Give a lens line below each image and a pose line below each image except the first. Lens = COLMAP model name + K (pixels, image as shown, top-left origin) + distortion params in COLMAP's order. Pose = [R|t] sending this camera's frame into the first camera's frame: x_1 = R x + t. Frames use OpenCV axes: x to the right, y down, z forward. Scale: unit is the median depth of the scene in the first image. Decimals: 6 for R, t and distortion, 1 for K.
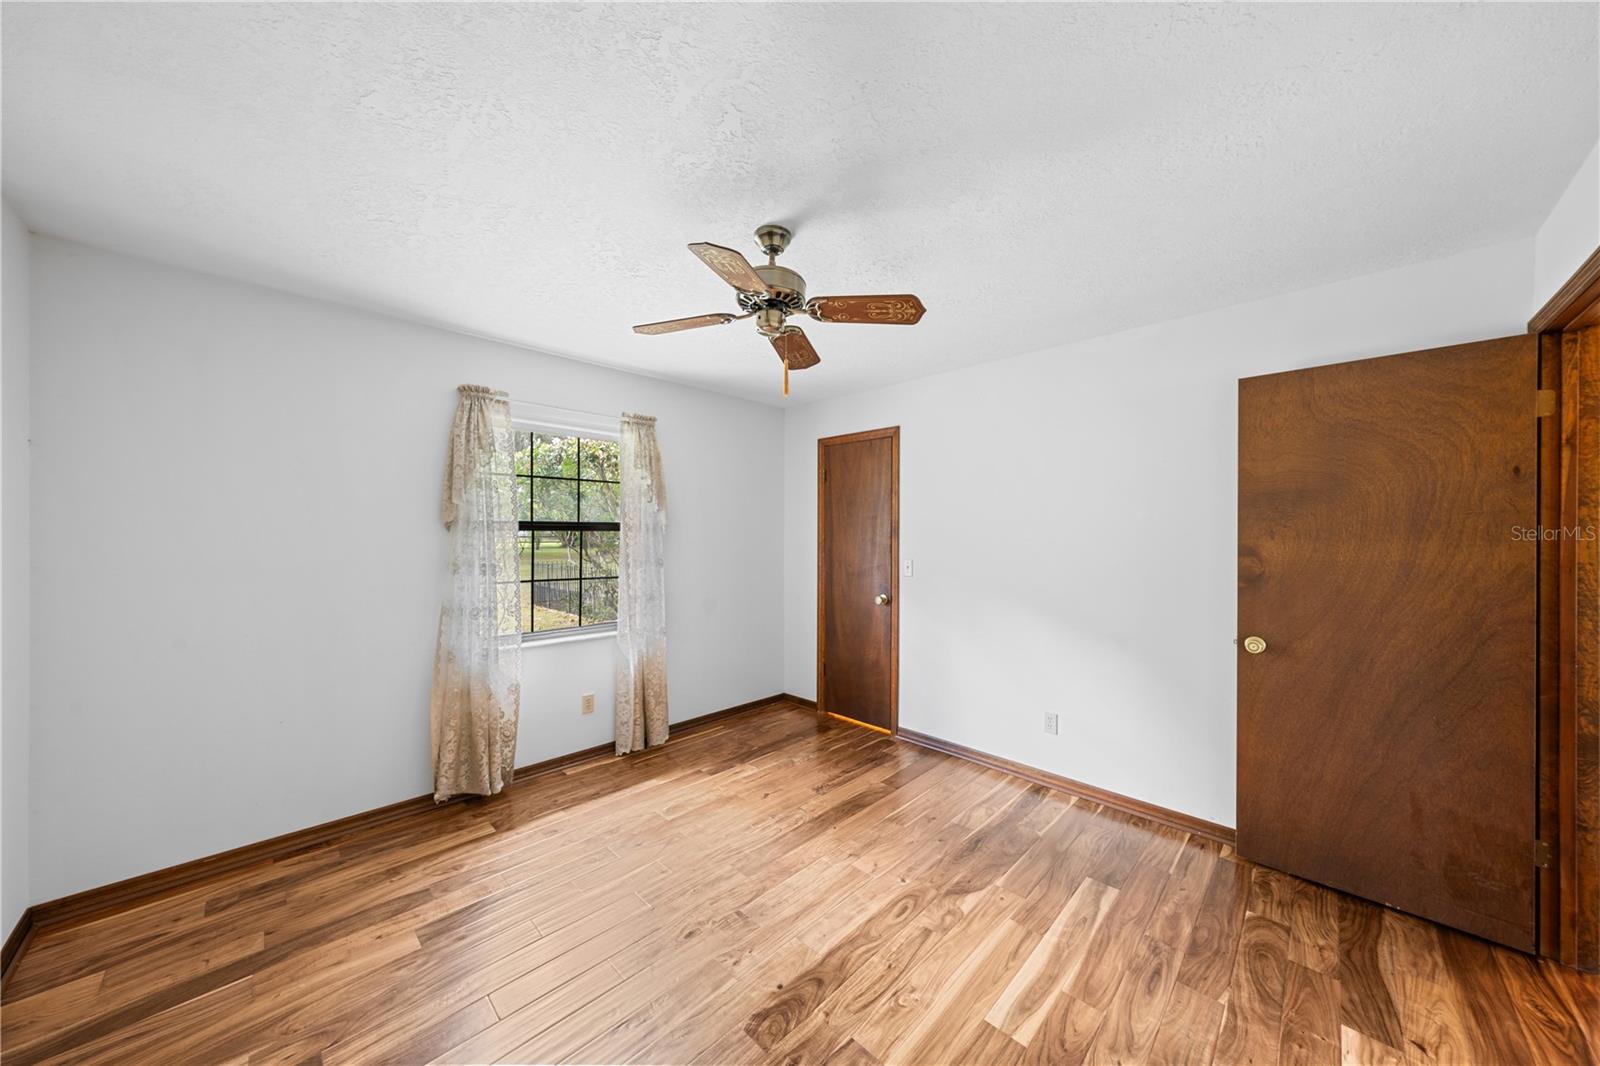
lens RADIAL K [[538.7, 0, 800.0], [0, 538.7, 533.0], [0, 0, 1]] dist [-0.001182, -0.000165]
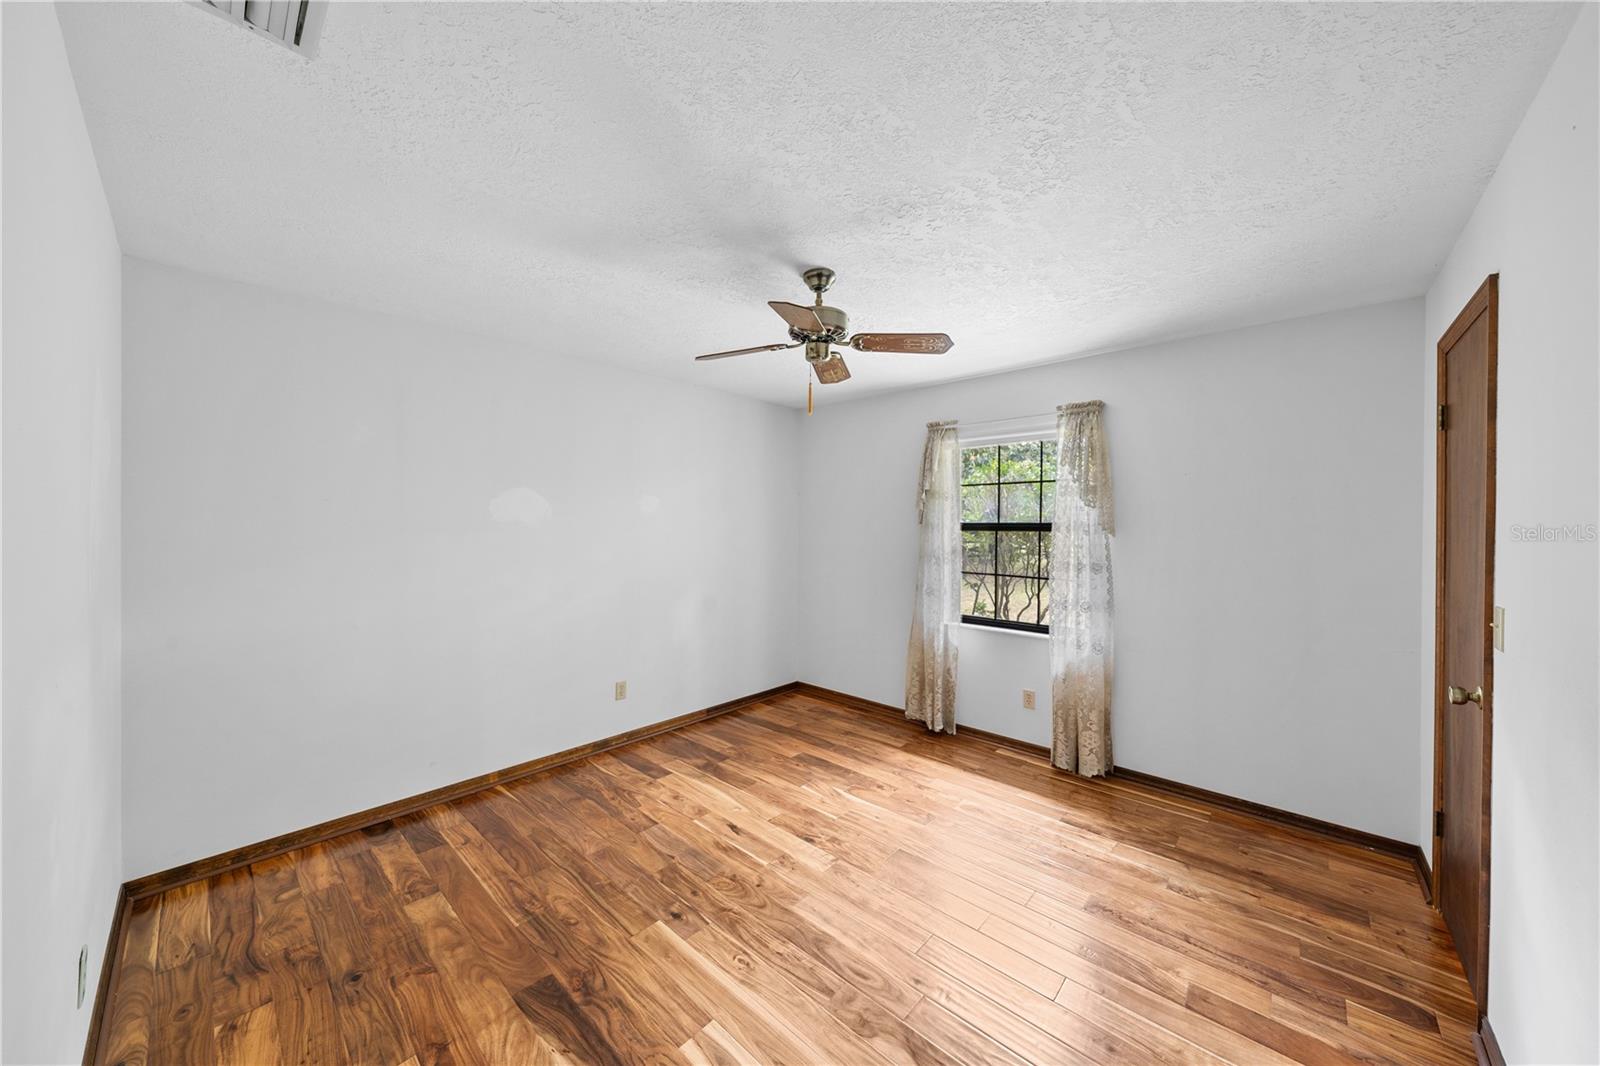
lens RADIAL K [[547.5, 0, 795.8], [0, 547.5, 530.7], [0, 0, 1]] dist [-0.001204, -0.000264]
pose [[0.036500, 0.003477, -0.999328, 0.770357], [-0.003608, 0.999988, 0.003347, -0.008144], [0.999327, 0.003483, 0.036512, 0.626926]]
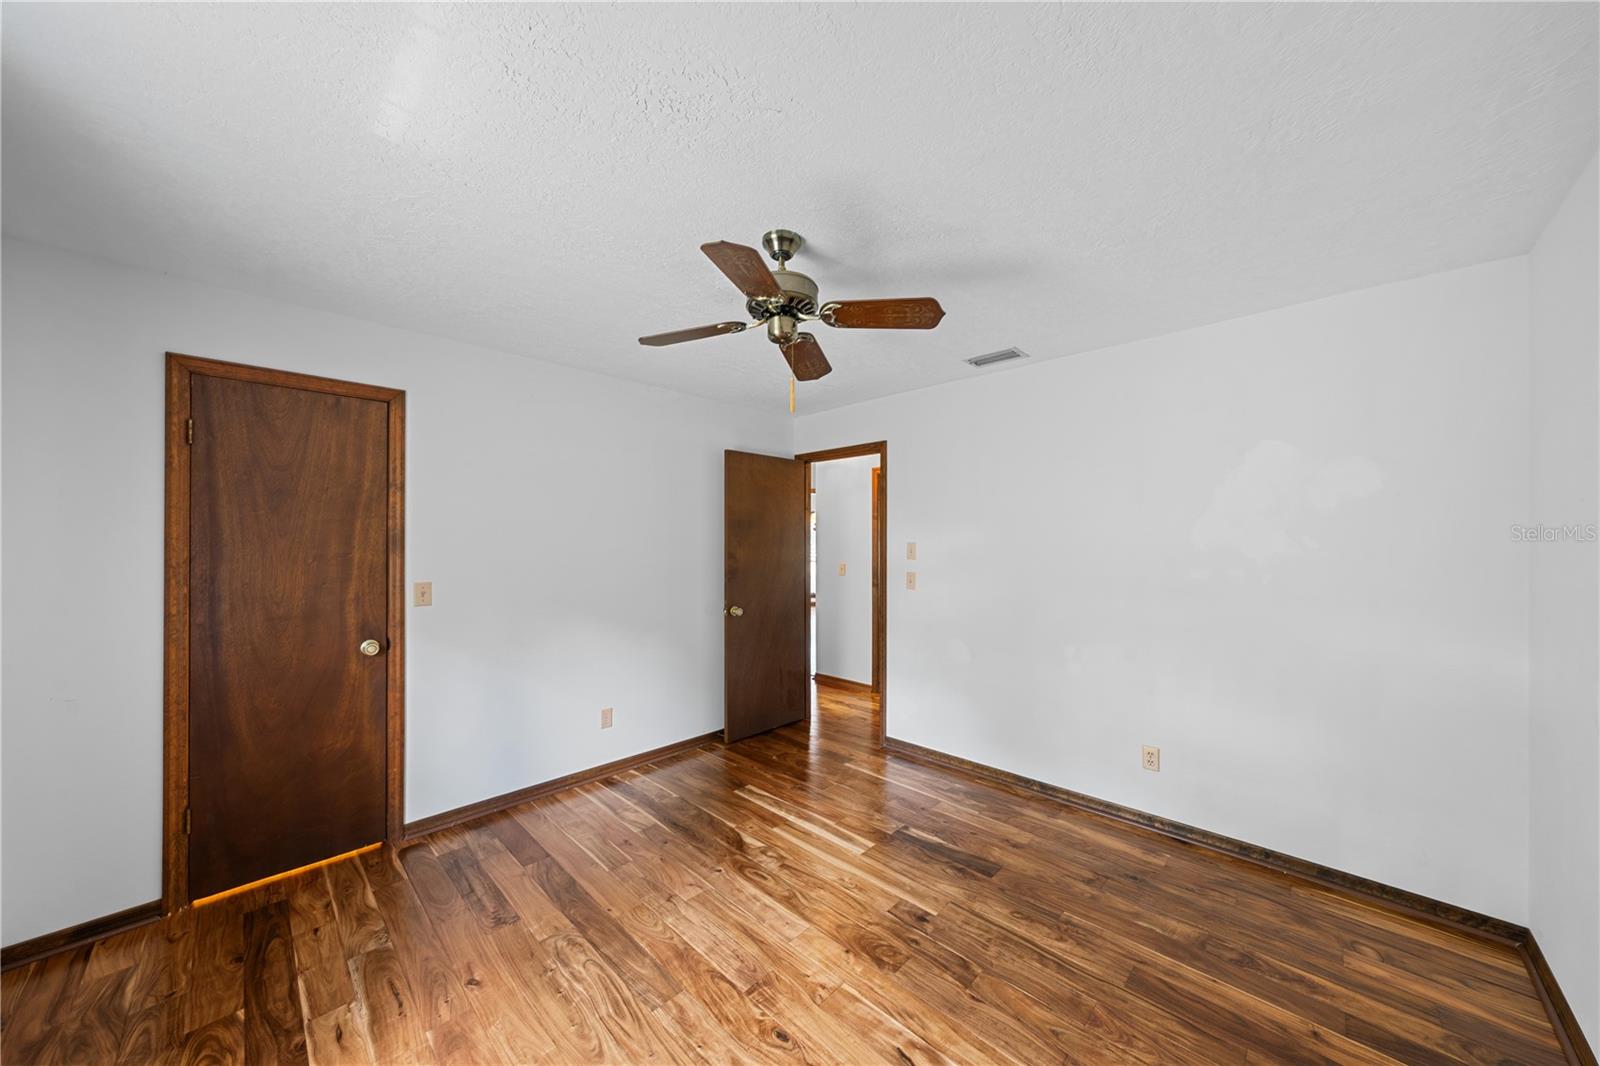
lens RADIAL K [[555.6, 0, 796.5], [0, 555.6, 543.5], [0, 0, 1]] dist [-0.000775, -0.000152]
pose [[-0.013337, -0.005077, 0.999898, -0.722629], [-0.003115, 0.999982, 0.005036, -0.010665], [-0.999906, -0.003048, -0.013352, 0.680733]]
